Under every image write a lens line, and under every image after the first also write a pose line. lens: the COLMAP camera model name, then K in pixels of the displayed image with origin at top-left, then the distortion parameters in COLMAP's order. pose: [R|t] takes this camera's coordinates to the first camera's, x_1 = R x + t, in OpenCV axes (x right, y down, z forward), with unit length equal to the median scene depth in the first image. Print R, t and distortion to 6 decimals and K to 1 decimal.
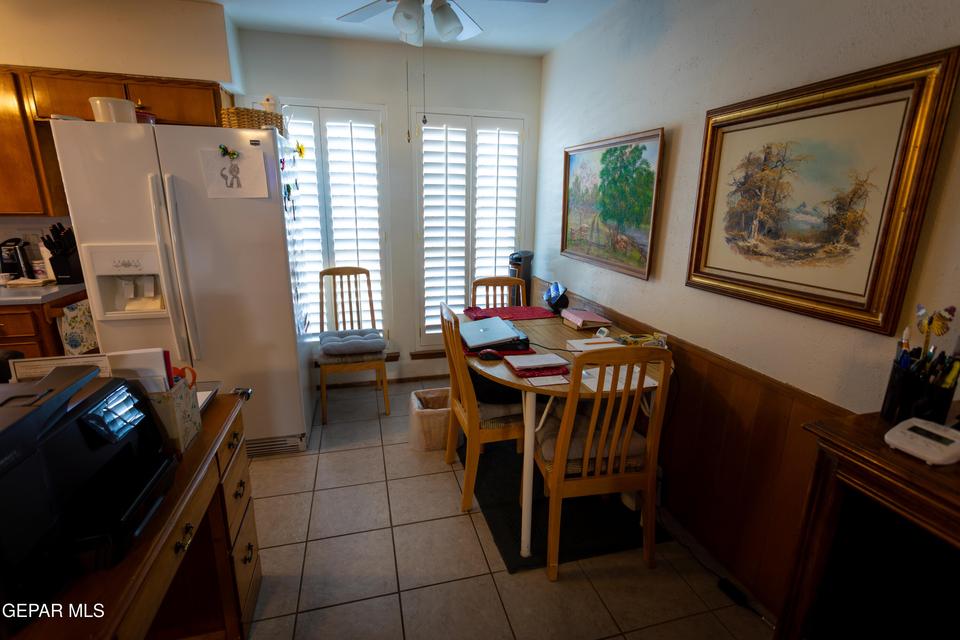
lens RADIAL K [[454.6, 0, 482.8], [0, 454.6, 321.0], [0, 0, 1]] dist [-0.000277, 0.000236]
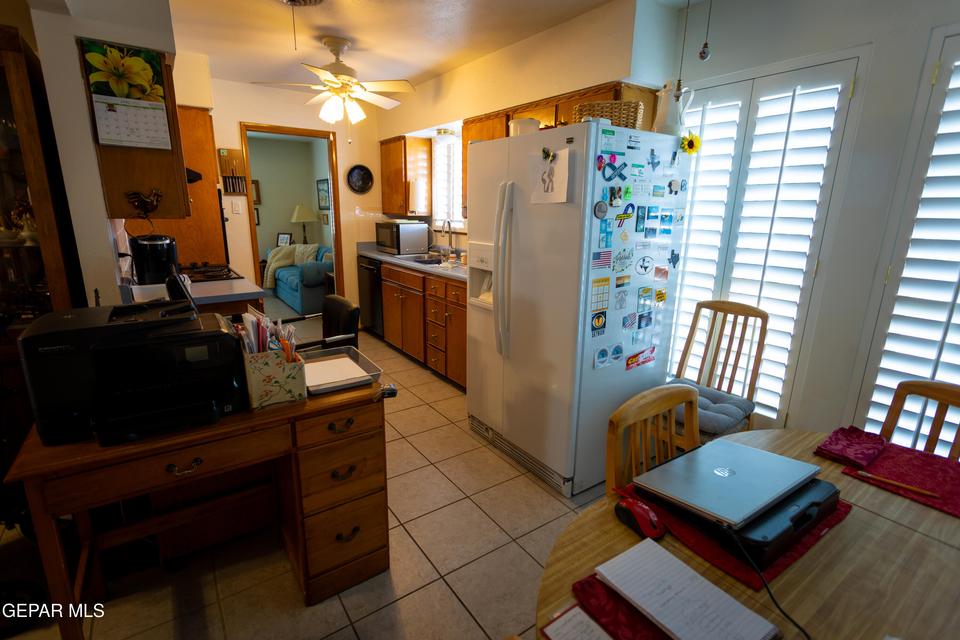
lens RADIAL K [[454.6, 0, 481.5], [0, 454.6, 323.6], [0, 0, 1]] dist [-0.000277, 0.000236]
pose [[0.341296, 0.228253, -0.911821, 0.229820], [-0.250709, 0.957031, 0.145729, -0.097936], [0.905904, 0.178865, 0.383856, 0.404591]]
